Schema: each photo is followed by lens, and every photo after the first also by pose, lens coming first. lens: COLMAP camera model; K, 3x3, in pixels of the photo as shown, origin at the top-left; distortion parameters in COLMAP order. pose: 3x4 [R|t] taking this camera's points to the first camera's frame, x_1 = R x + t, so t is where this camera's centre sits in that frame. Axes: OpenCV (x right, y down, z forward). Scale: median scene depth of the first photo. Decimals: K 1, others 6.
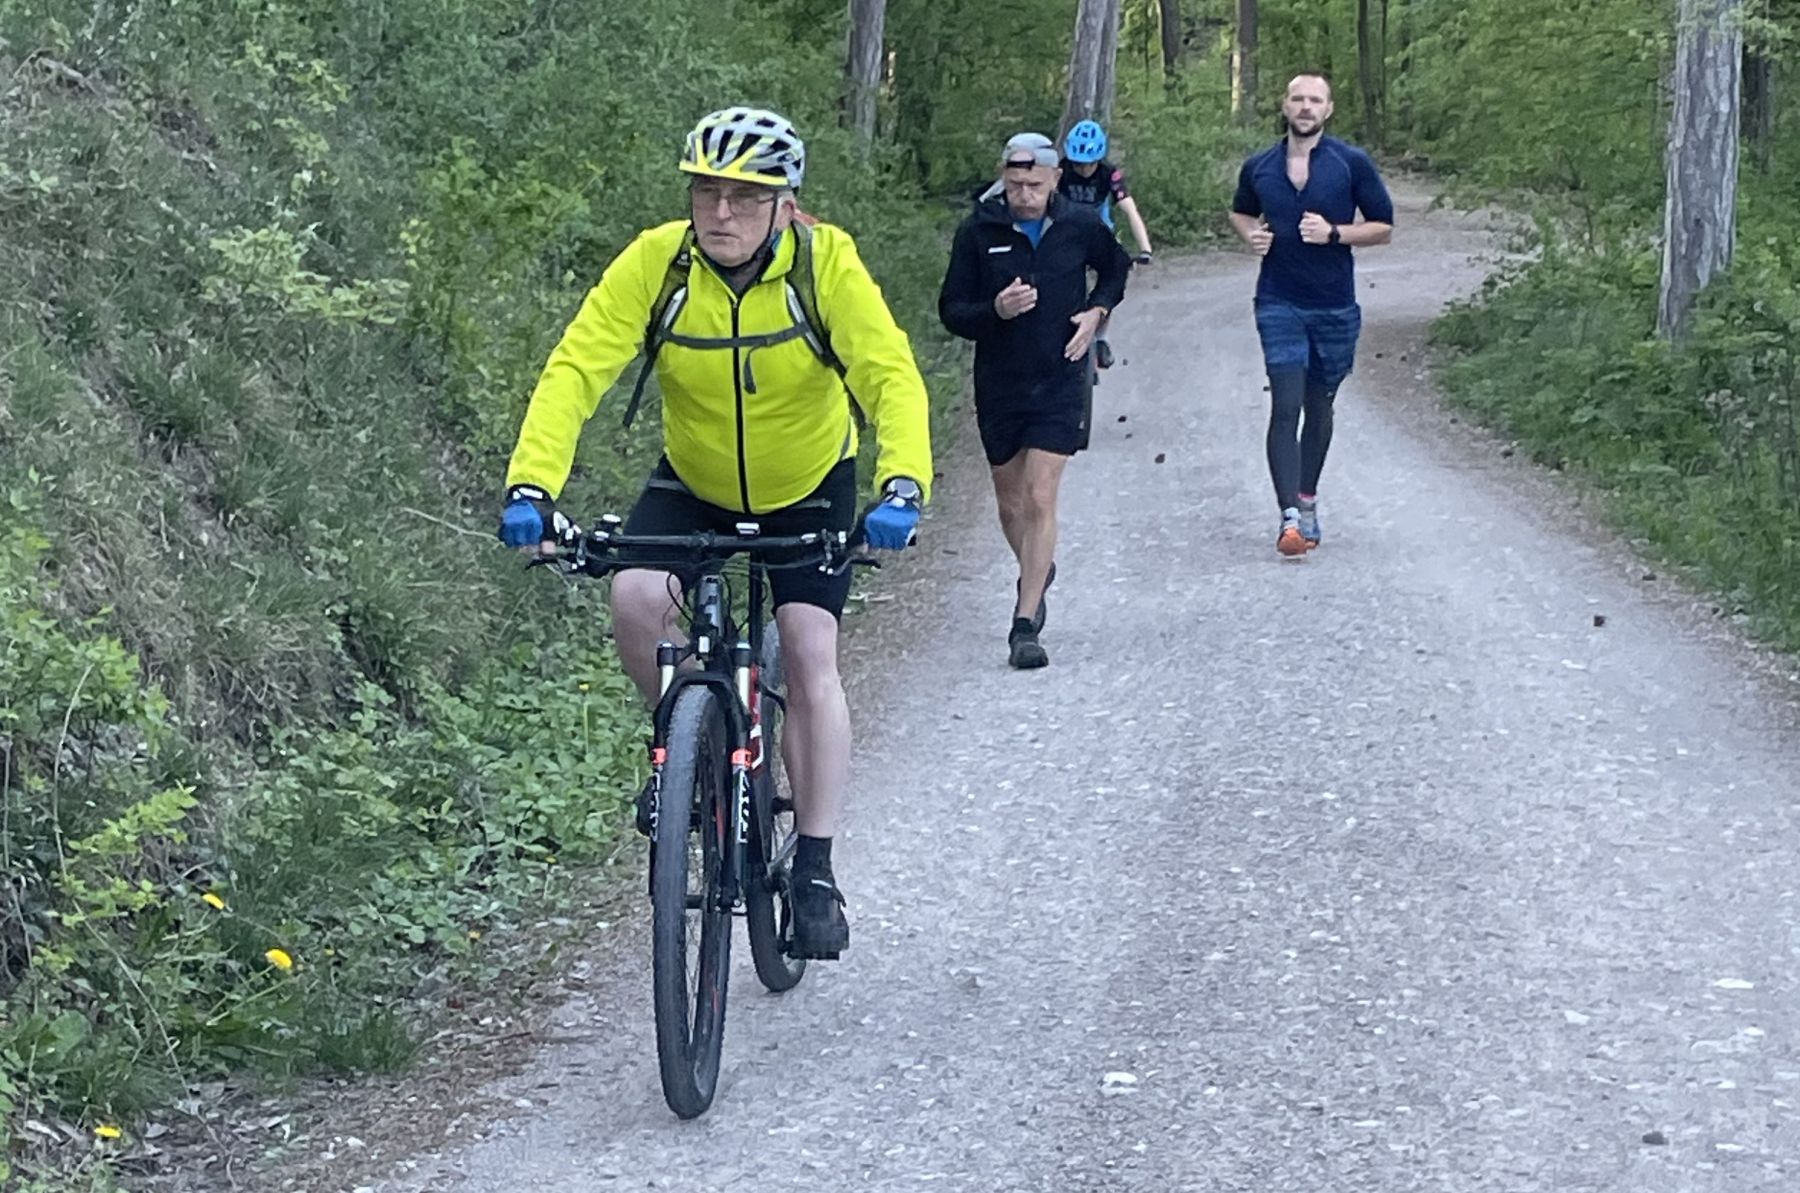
lens RADIAL K [[4179.7, 0, 857.0], [0, 4179.7, 605.5], [0, 0, 1]] dist [0.138295, -0.256588]
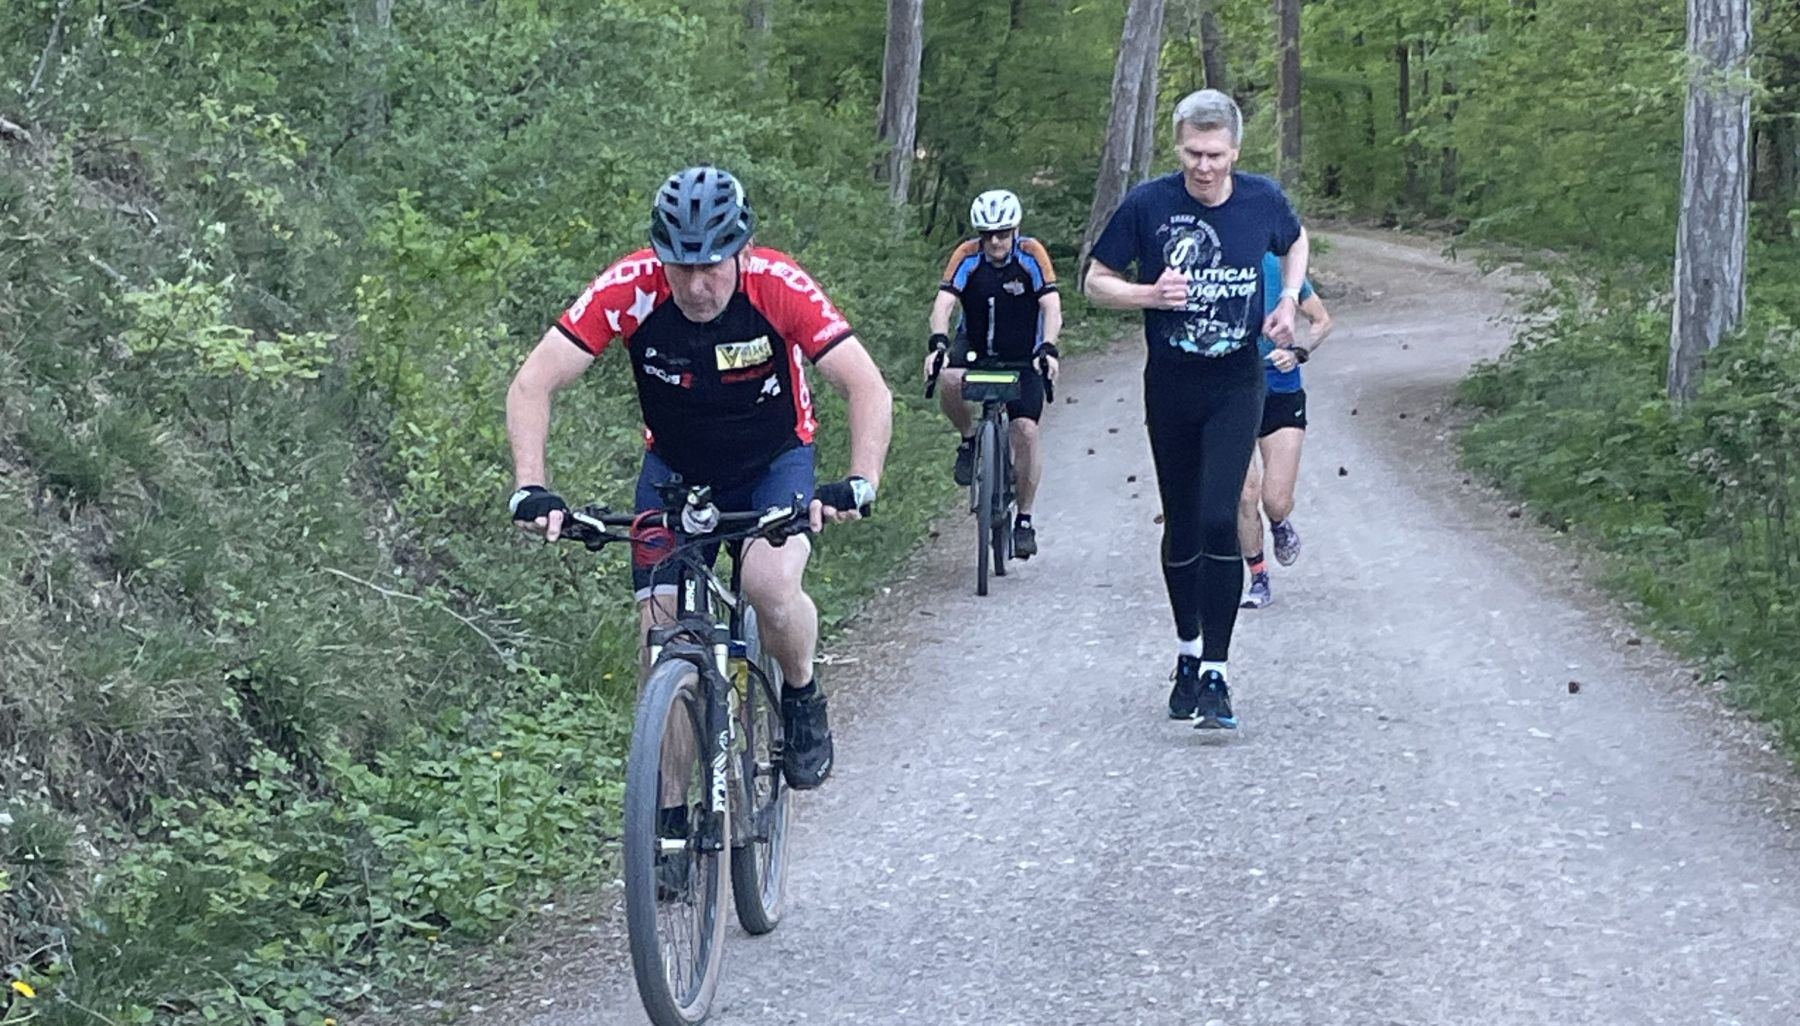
lens RADIAL K [[4087.0, 0, 900.0], [0, 4087.0, 513.0], [0, 0, 1]] dist [0.125262, -0.085592]
pose [[0.999920, 0.002270, -0.012412, 0.040860], [-0.002716, 0.999347, -0.036039, -0.002517], [0.012322, 0.036070, 0.999273, 0.058033]]
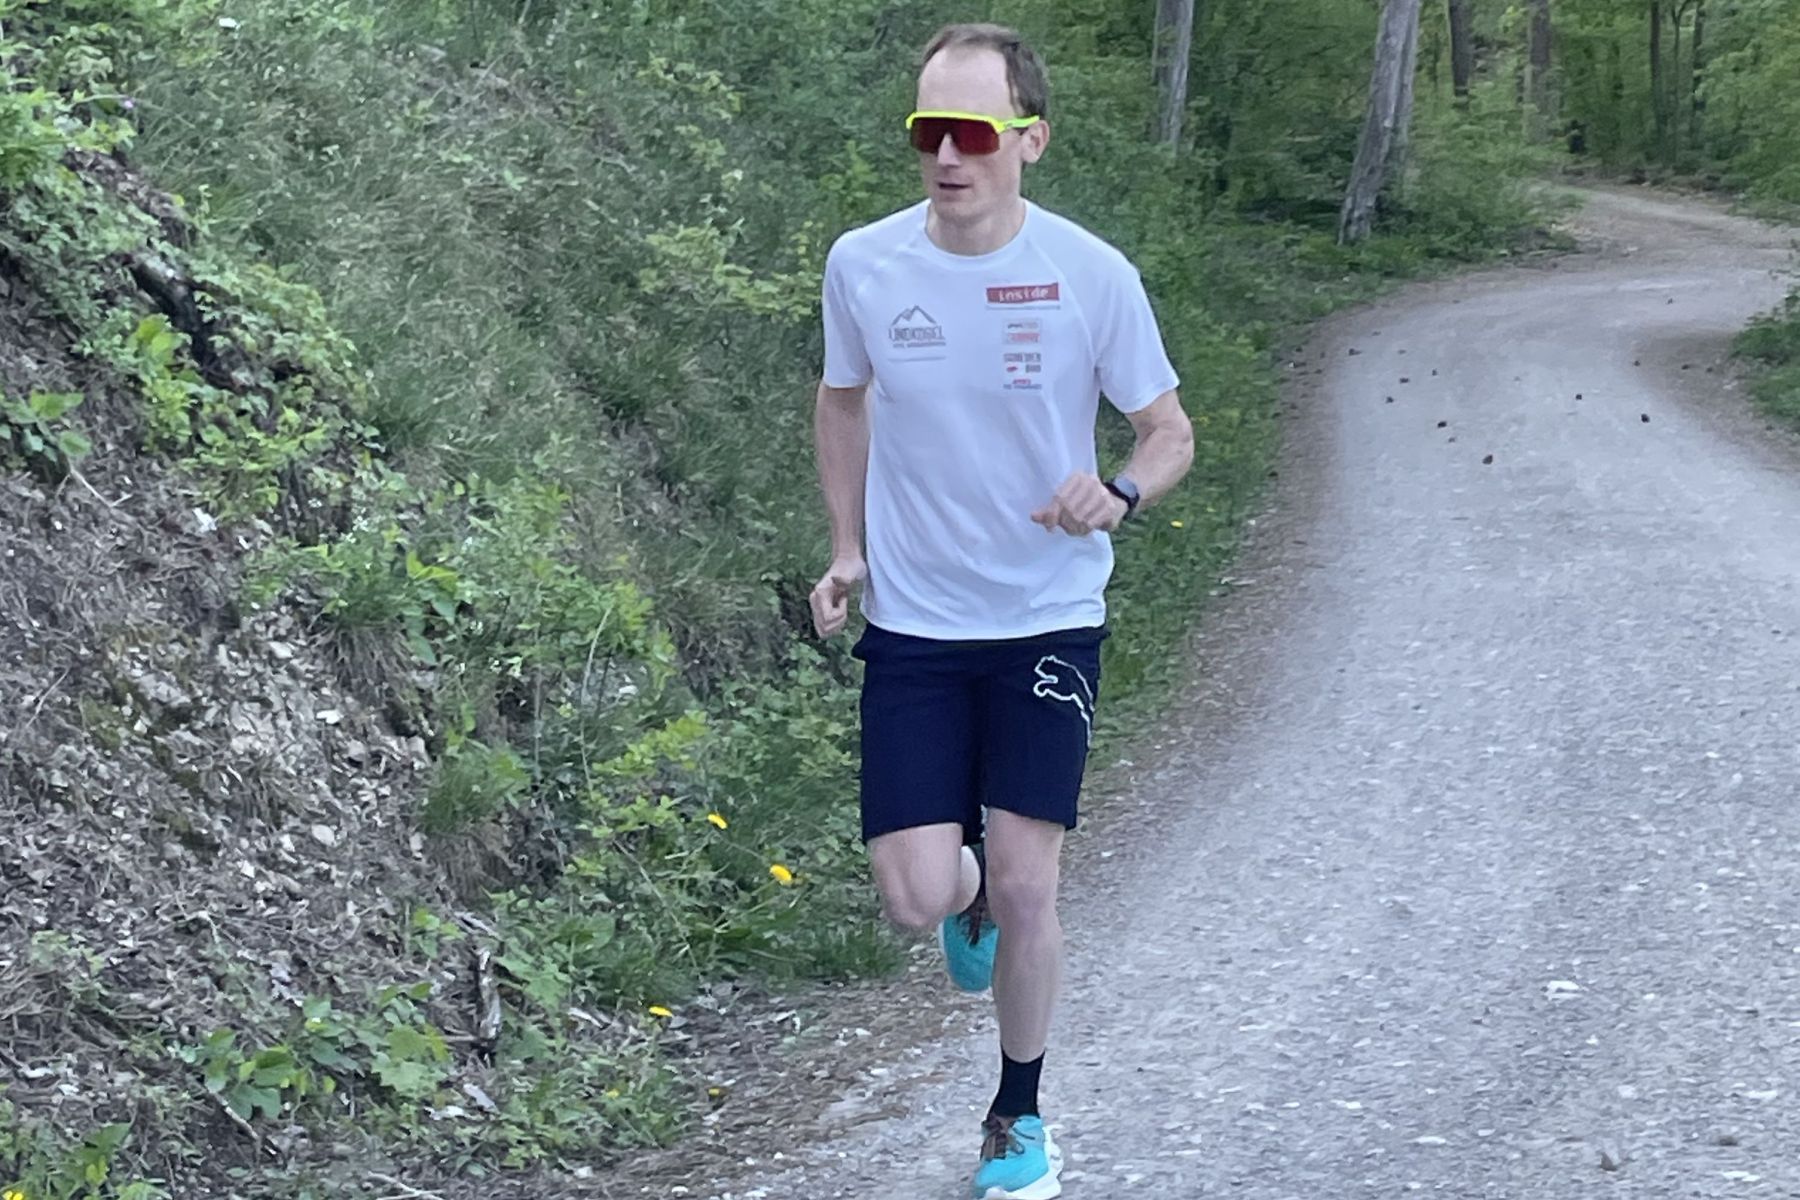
lens RADIAL K [[4179.7, 0, 857.0], [0, 4179.7, 609.0], [0, 0, 1]] dist [0.138295, -0.256588]
pose [[0.998305, 0.008547, -0.057573, -0.041072], [-0.008870, 0.999946, -0.005356, 0.015393], [0.057524, 0.005858, 0.998327, -0.073871]]
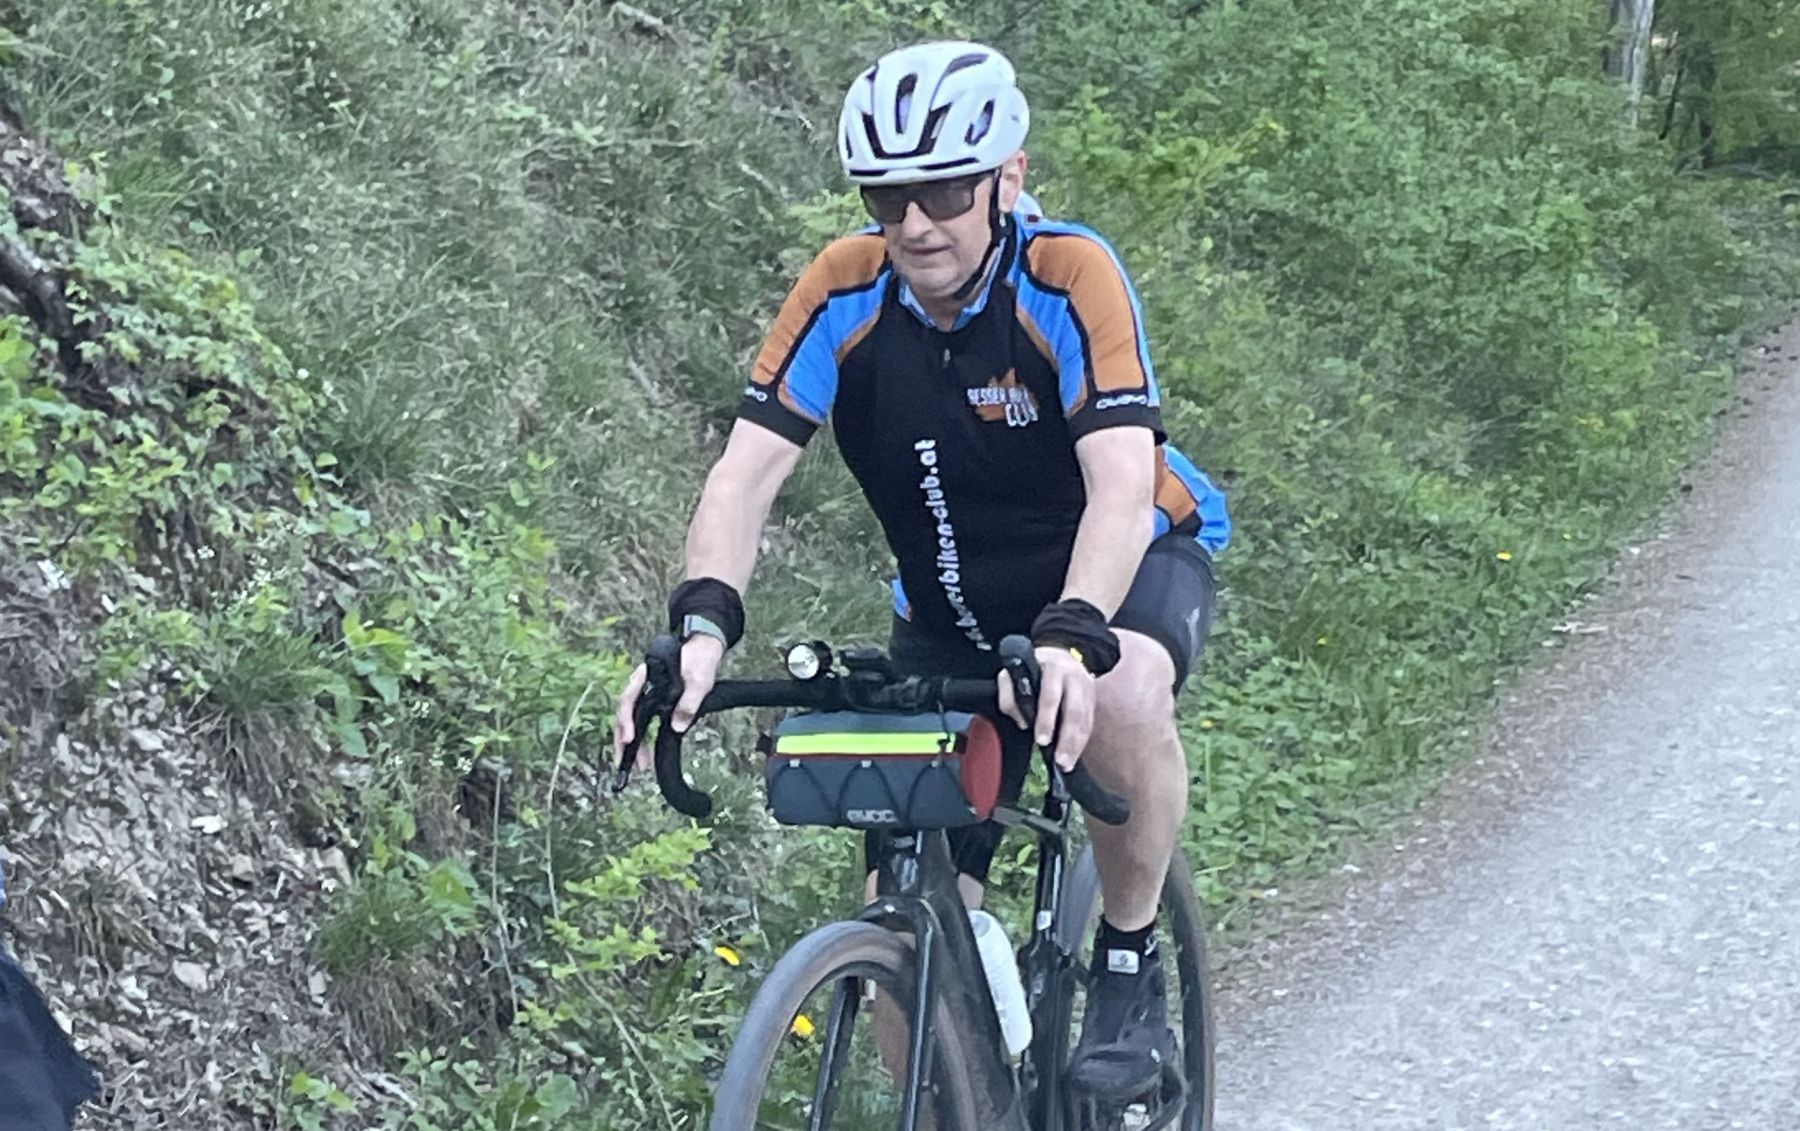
lens RADIAL K [[4809.6, 0, 729.6], [0, 4809.6, 719.8], [0, 0, 1]] dist [0.088488, 0.351640]
pose [[0.981864, 0.012063, -0.189204, 0.026035], [-0.009558, 0.999854, 0.014149, 0.005901], [0.189347, -0.012084, 0.981836, 0.019264]]
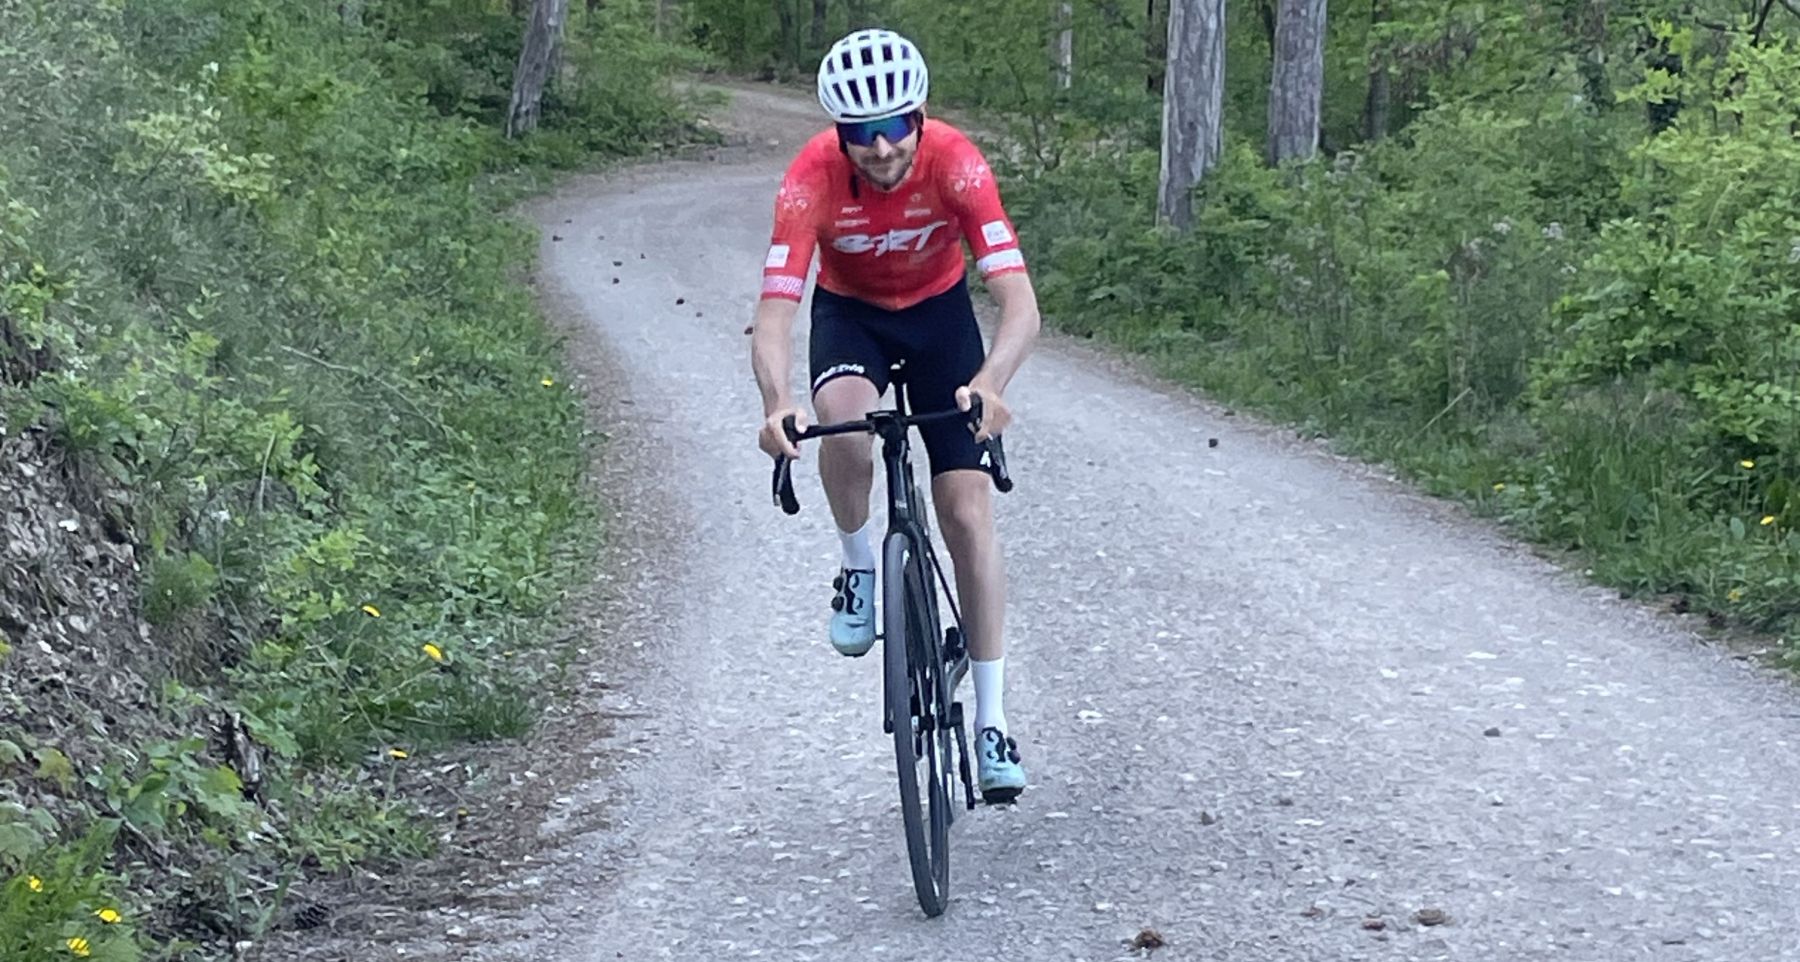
lens RADIAL K [[4299.5, 0, 798.9], [0, 4299.5, 481.2], [0, 0, 1]] dist [0.179938, -0.549848]
pose [[0.986959, -0.011996, 0.160522, -0.179277], [0.014311, 0.999809, -0.013273, 0.037554], [-0.160332, 0.015398, 0.986943, -0.264161]]
